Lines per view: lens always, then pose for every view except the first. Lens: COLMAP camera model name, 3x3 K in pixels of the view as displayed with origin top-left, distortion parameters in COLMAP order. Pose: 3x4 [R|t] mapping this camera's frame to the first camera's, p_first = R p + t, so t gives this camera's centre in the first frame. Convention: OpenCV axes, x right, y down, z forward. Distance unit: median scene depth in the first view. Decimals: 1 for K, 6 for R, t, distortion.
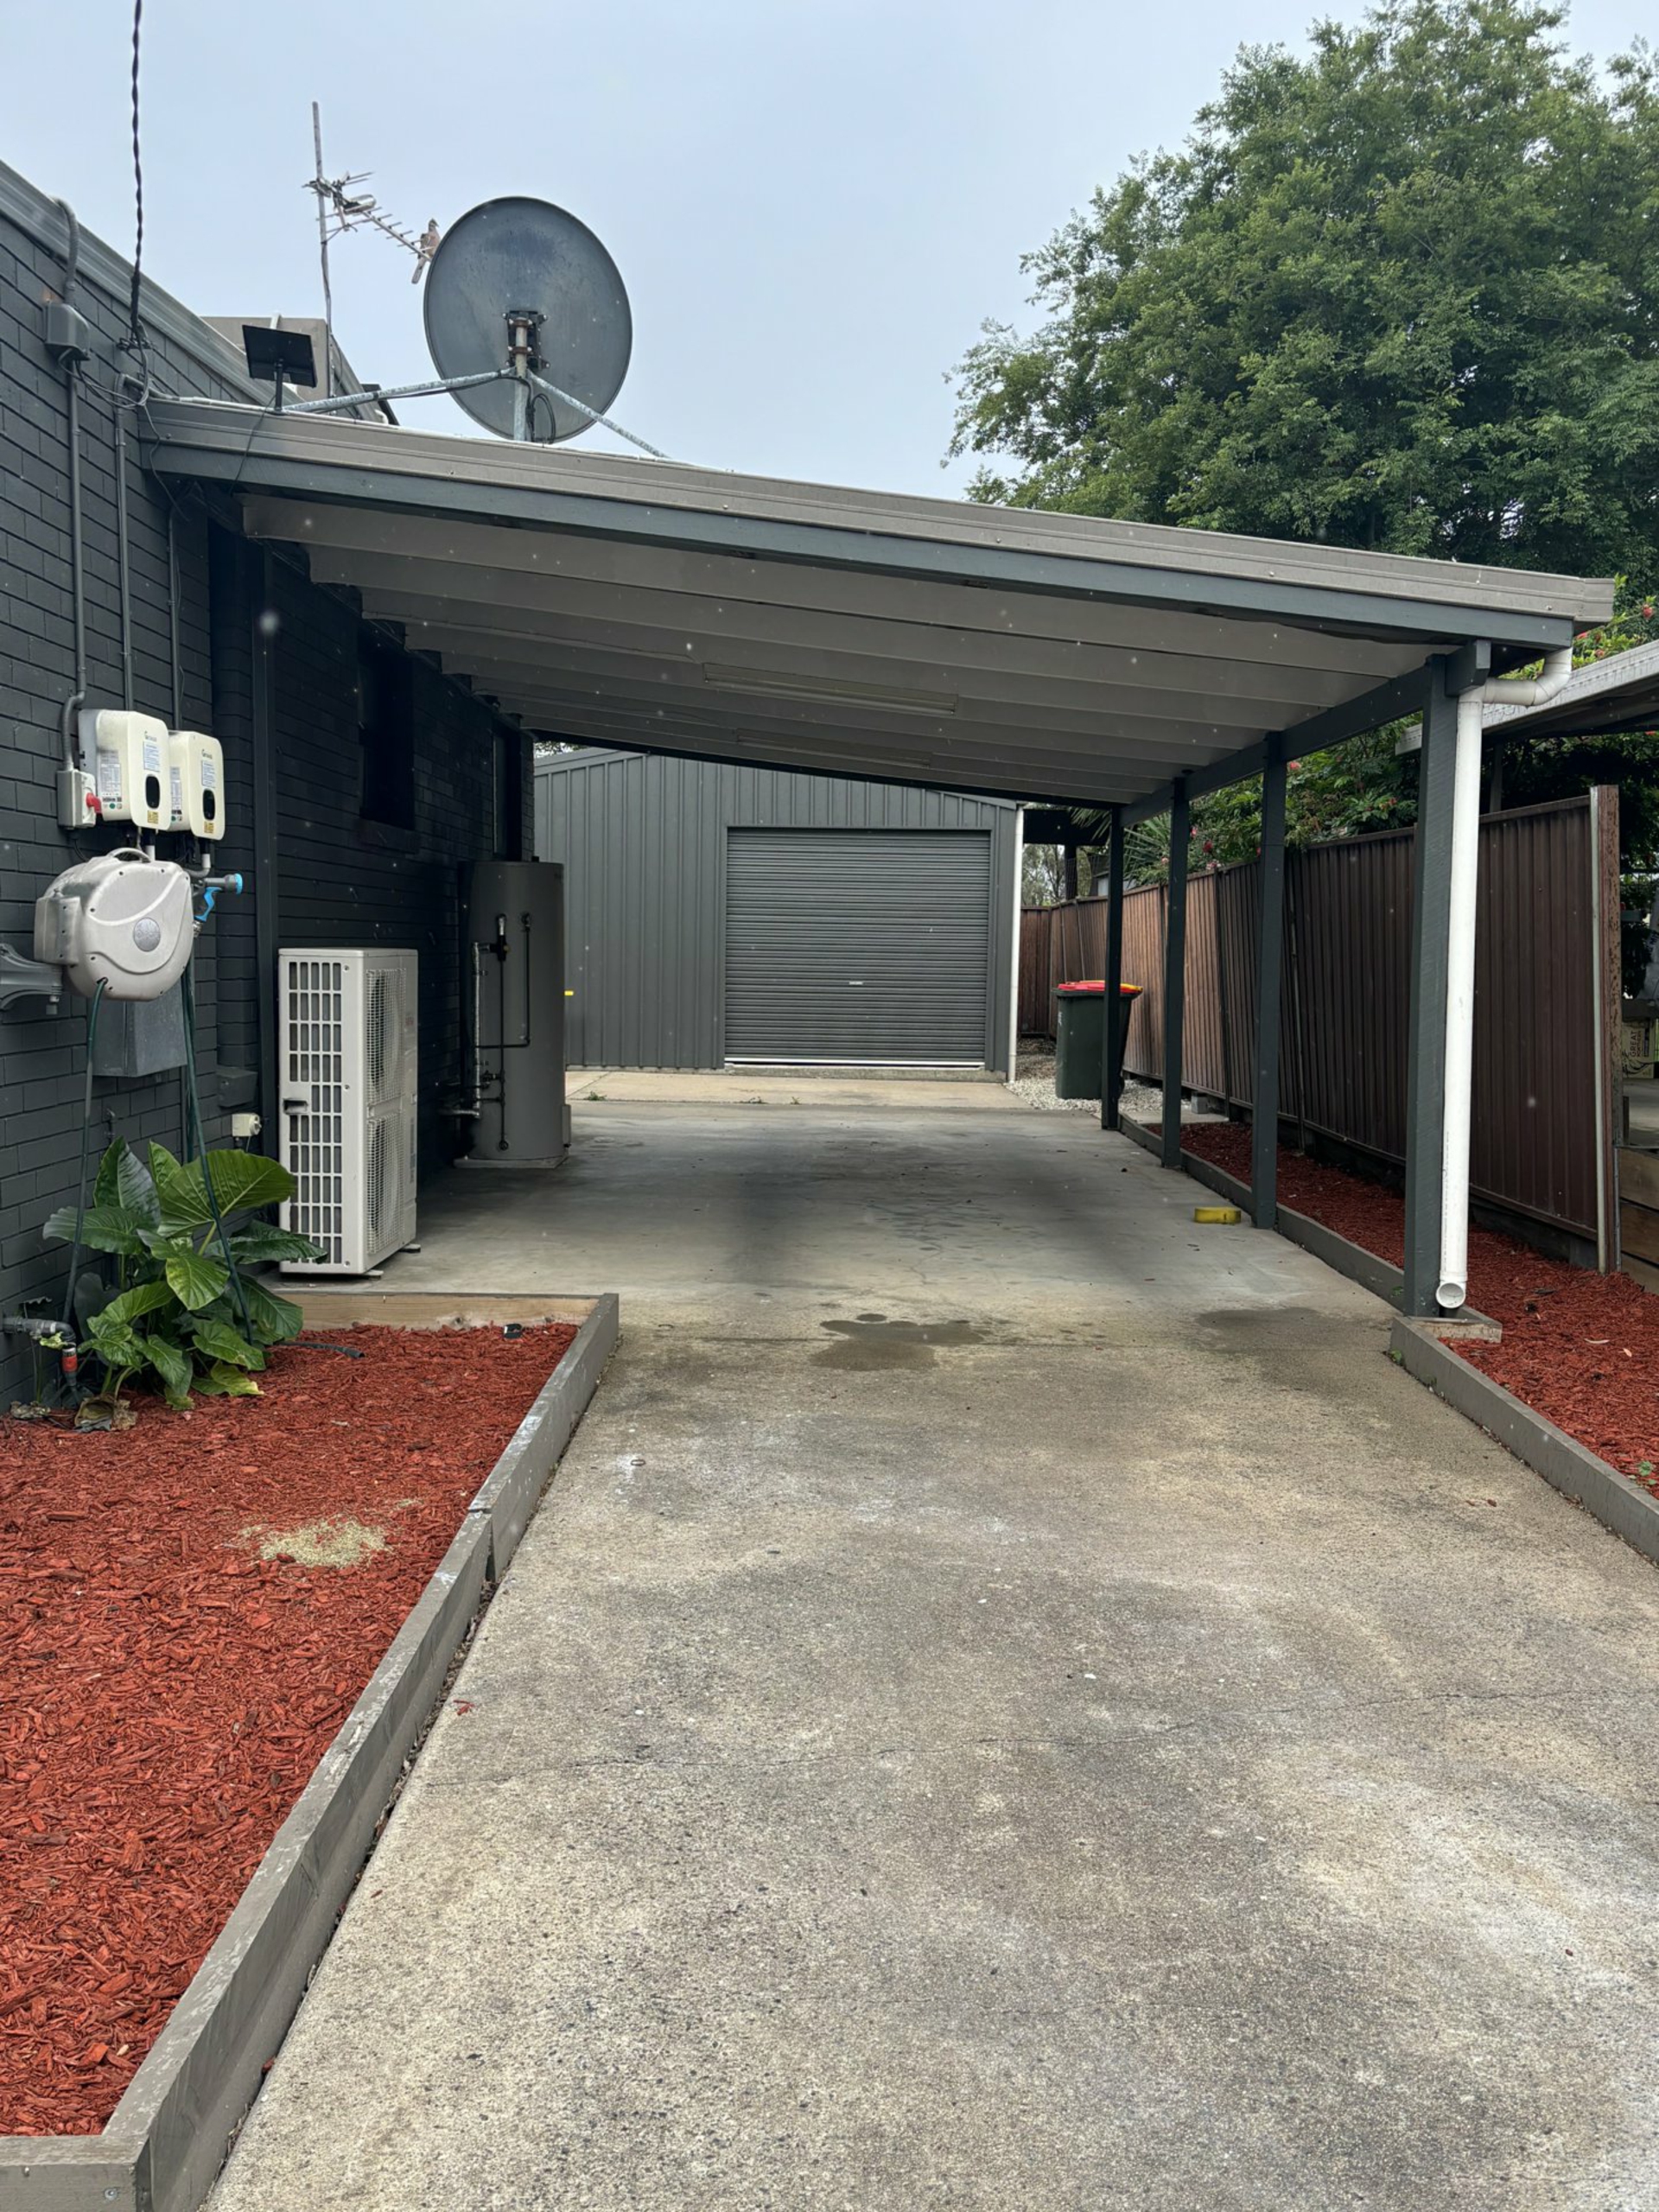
lens RADIAL K [[1638.9, 0, 829.5], [0, 1638.9, 1106.0], [0, 0, 1]] dist [-0.004232, -0.000272]
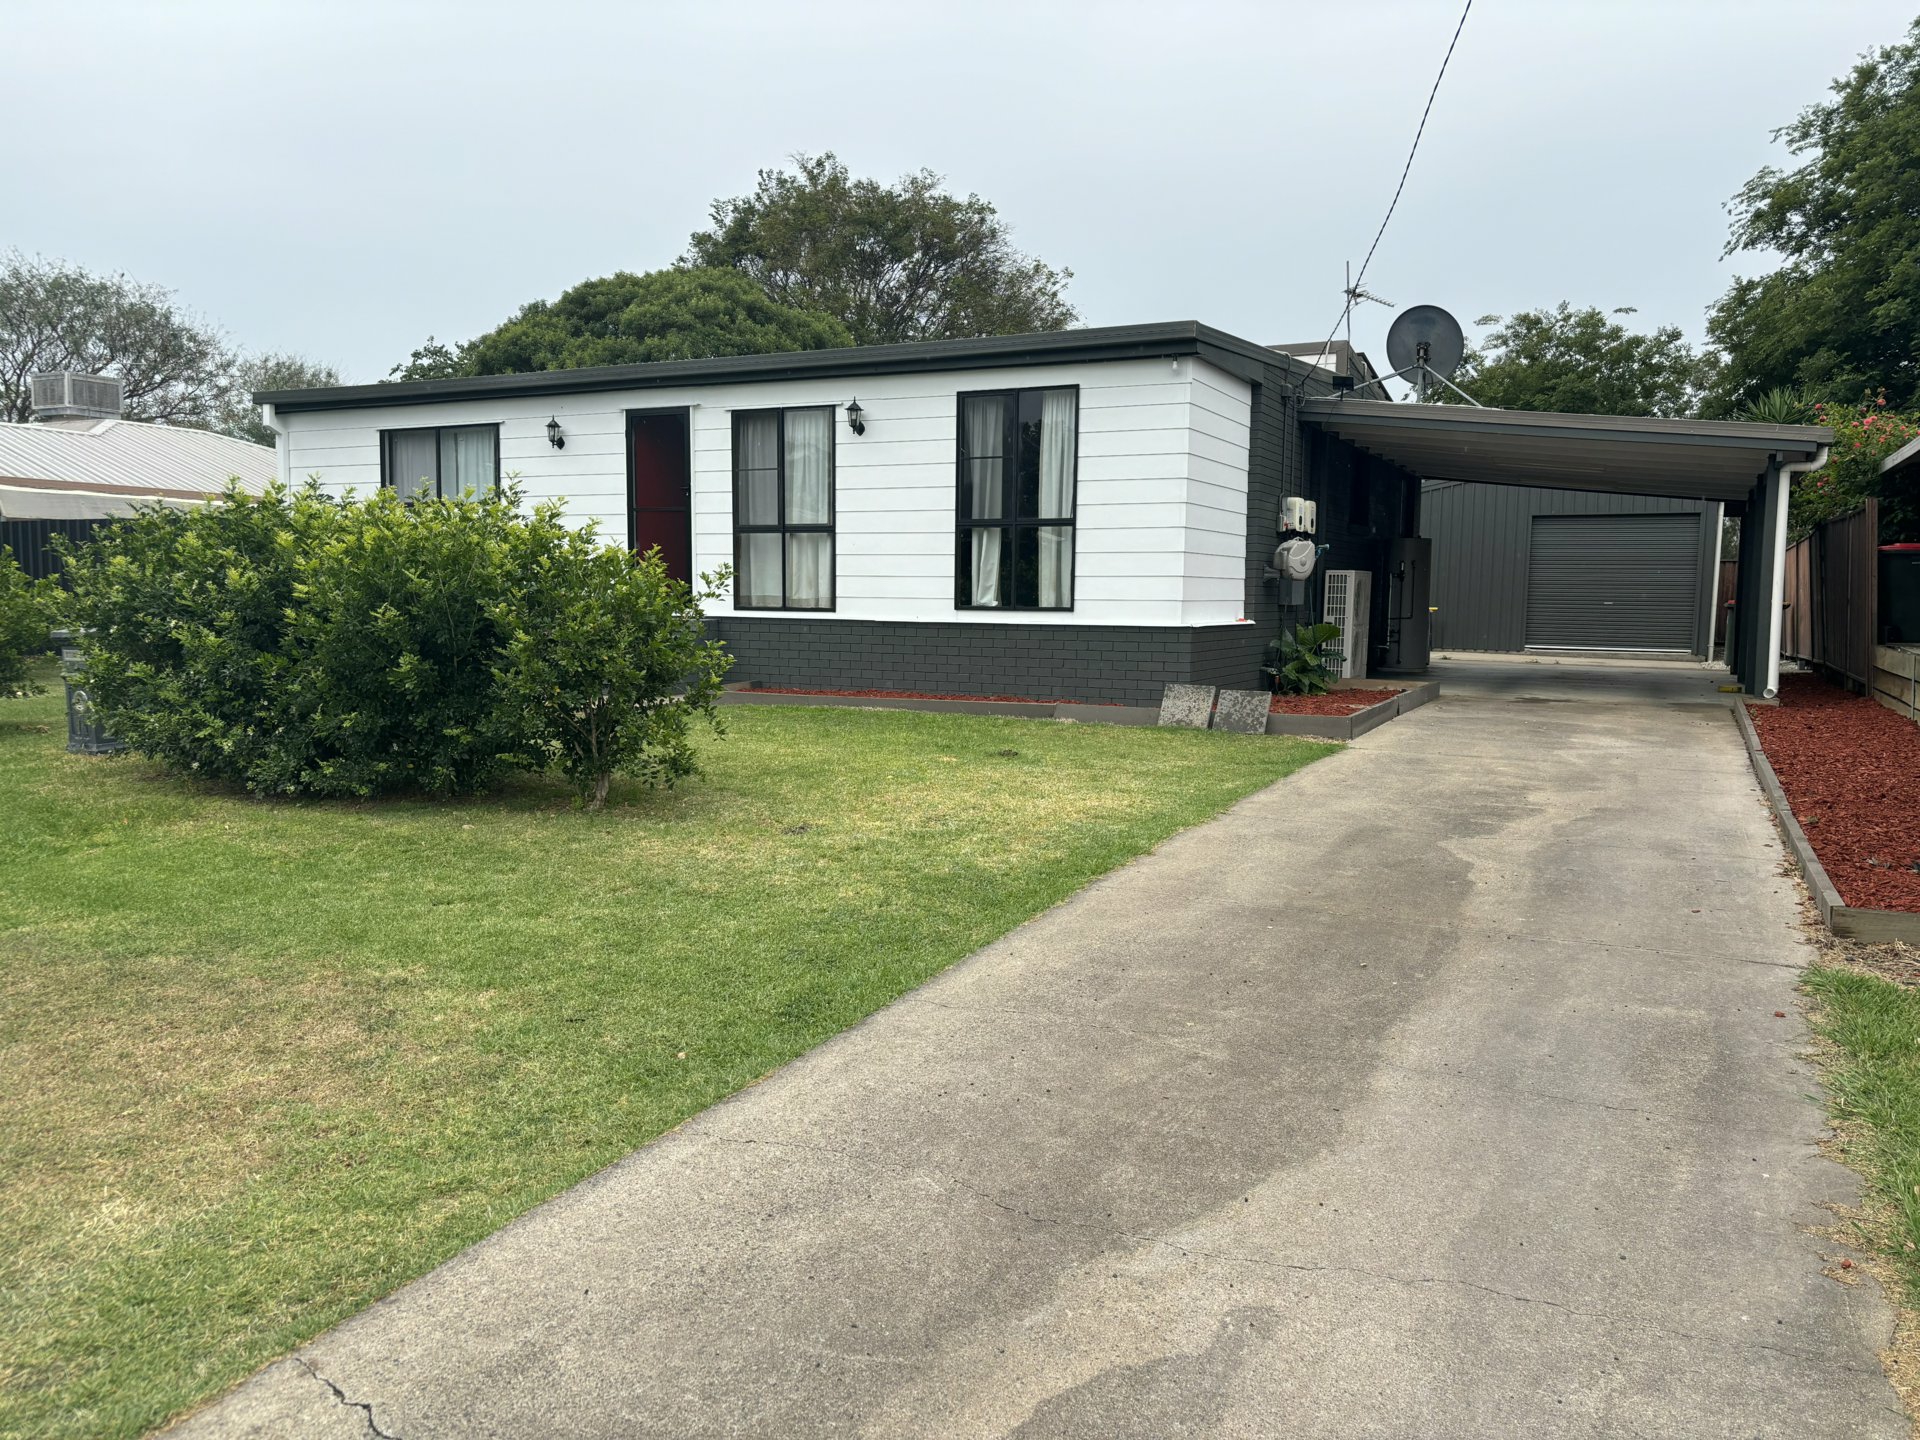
lens RADIAL K [[1433.4, 0, 960.0], [0, 1433.4, 720.0], [0, 0, 1]] dist [0.024476, -0.002889]
pose [[0.884168, 0.040138, -0.465442, 0.225646], [-0.050057, 0.998706, -0.008964, 0.175847], [0.464480, 0.031225, 0.885033, -1.211960]]
